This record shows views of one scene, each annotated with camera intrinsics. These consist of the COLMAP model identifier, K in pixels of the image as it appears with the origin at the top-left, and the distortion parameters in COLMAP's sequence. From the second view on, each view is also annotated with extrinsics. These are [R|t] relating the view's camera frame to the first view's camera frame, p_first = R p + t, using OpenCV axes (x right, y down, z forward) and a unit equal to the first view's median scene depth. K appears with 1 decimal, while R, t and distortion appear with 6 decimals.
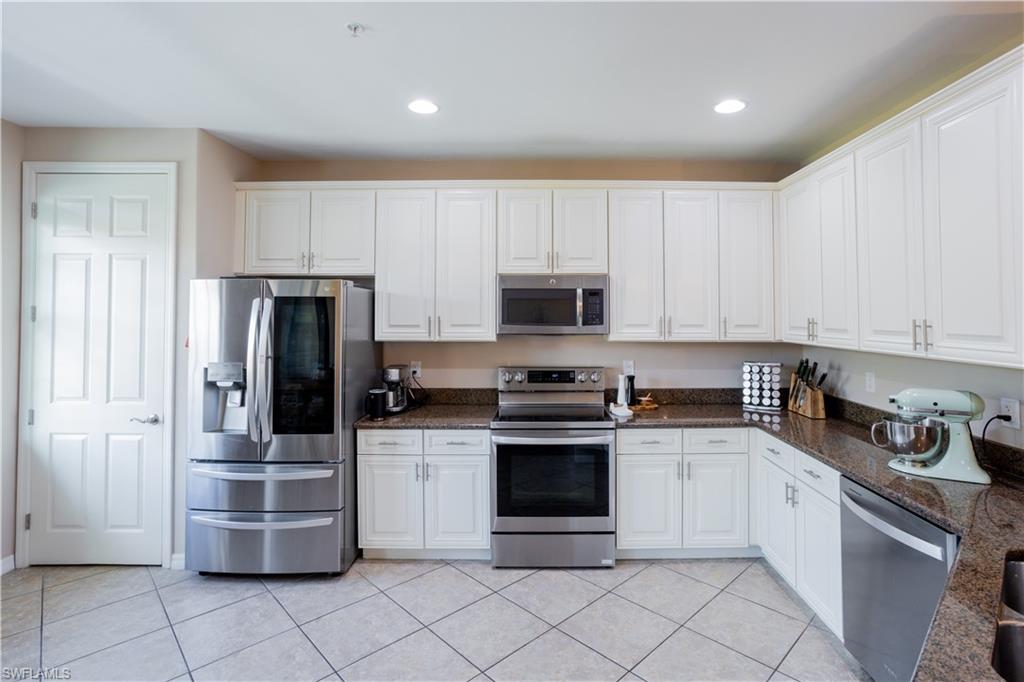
lens RADIAL K [[495.2, 0, 513.4], [0, 495.2, 304.5], [0, 0, 1]] dist [-0.032961, -0.000287]
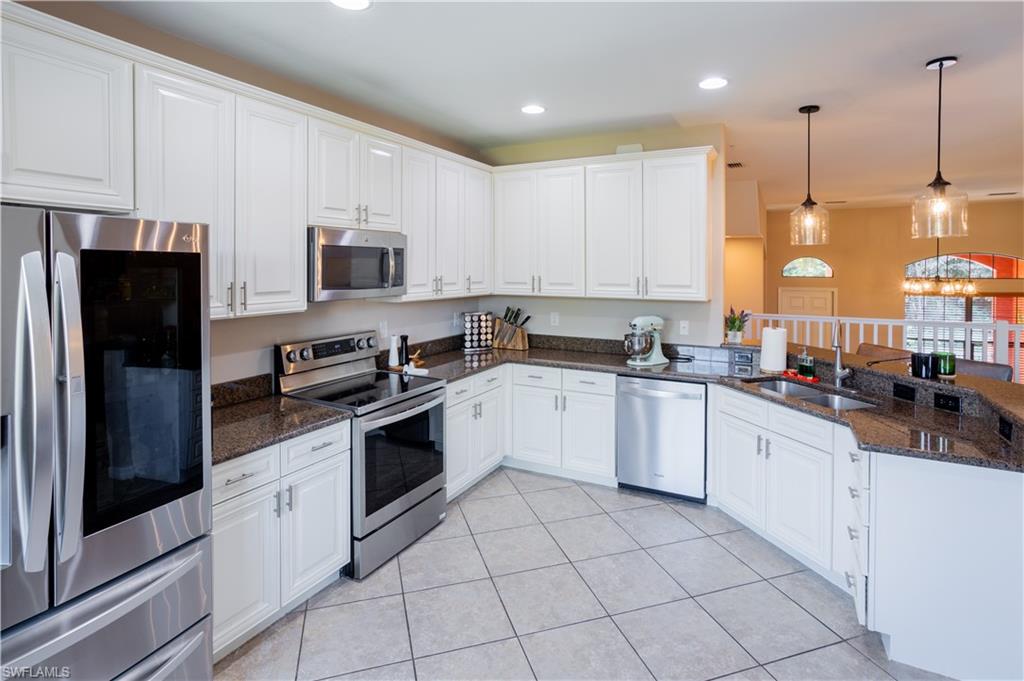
lens RADIAL K [[534.7, 0, 514.1], [0, 534.7, 271.4], [0, 0, 1]] dist [-0.002732, -0.000397]
pose [[0.447705, -0.009013, 0.894136, -0.660529], [-0.018234, 0.999649, 0.019206, -0.011065], [-0.893995, -0.024902, 0.447384, 0.335508]]
